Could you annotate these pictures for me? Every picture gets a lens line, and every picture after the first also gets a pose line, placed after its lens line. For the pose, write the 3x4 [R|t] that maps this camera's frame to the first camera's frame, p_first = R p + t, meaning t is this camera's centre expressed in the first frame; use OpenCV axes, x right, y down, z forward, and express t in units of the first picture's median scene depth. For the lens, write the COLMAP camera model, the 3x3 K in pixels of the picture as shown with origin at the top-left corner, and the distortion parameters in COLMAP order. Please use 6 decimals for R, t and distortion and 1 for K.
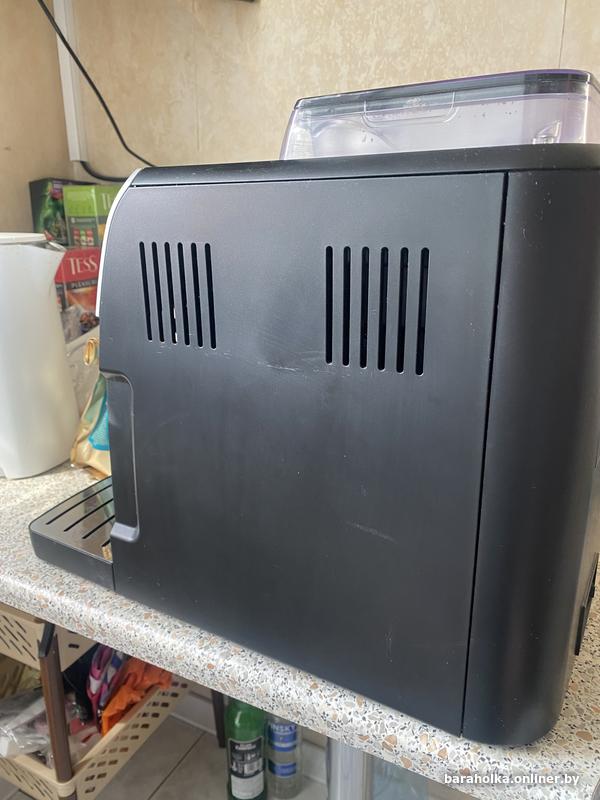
lens RADIAL K [[600.9, 0, 298.6], [0, 600.9, 398.1], [0, 0, 1]] dist [-0.007547, 0.001108]
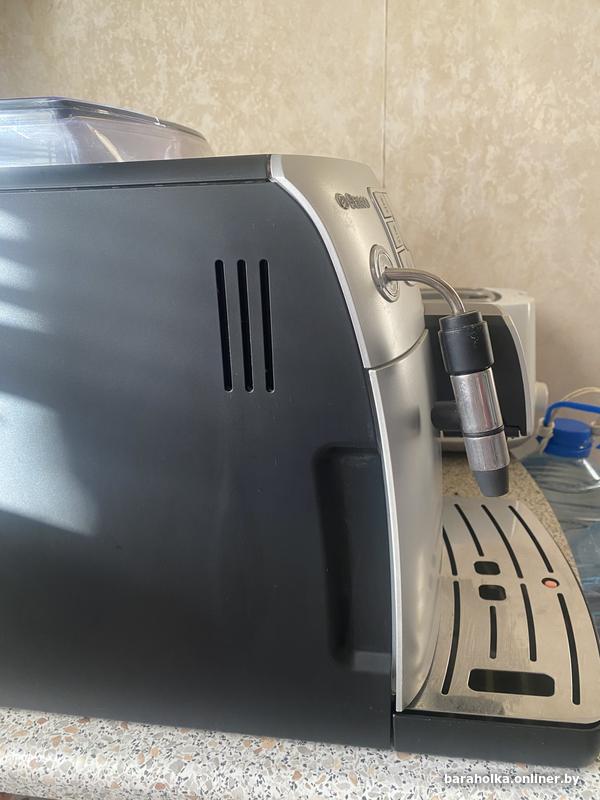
lens RADIAL K [[604.7, 0, 295.6], [0, 604.7, 405.4], [0, 0, 1]] dist [-0.003750, -0.012994]
pose [[0.941574, -0.115189, 0.316498, -0.086000], [0.114633, 0.993198, 0.020442, -0.025868], [-0.316699, 0.017033, 0.948373, 0.086914]]
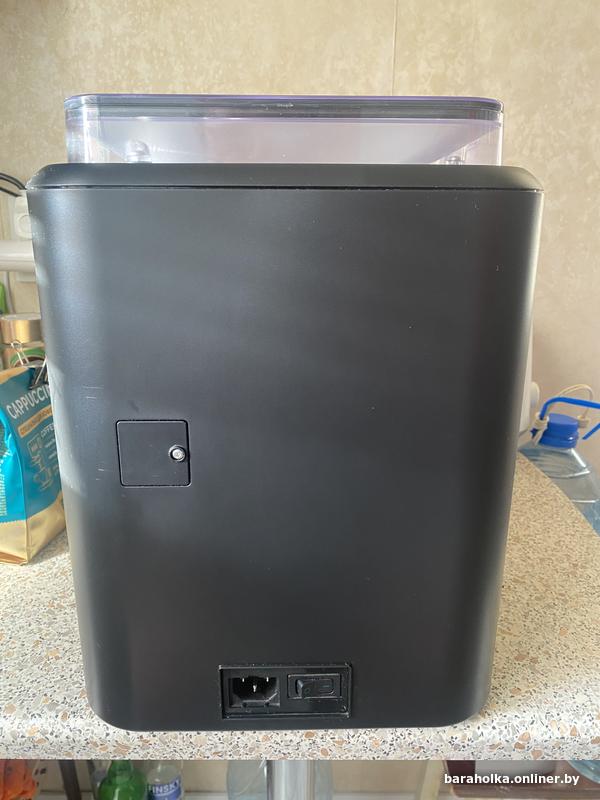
lens RADIAL K [[604.7, 0, 295.6], [0, 604.7, 405.4], [0, 0, 1]] dist [-0.003750, -0.012994]
pose [[0.888951, -0.114805, 0.443380, -0.251670], [0.118560, 0.992758, 0.019351, -0.025864], [-0.442391, 0.035365, 0.896125, 0.099725]]
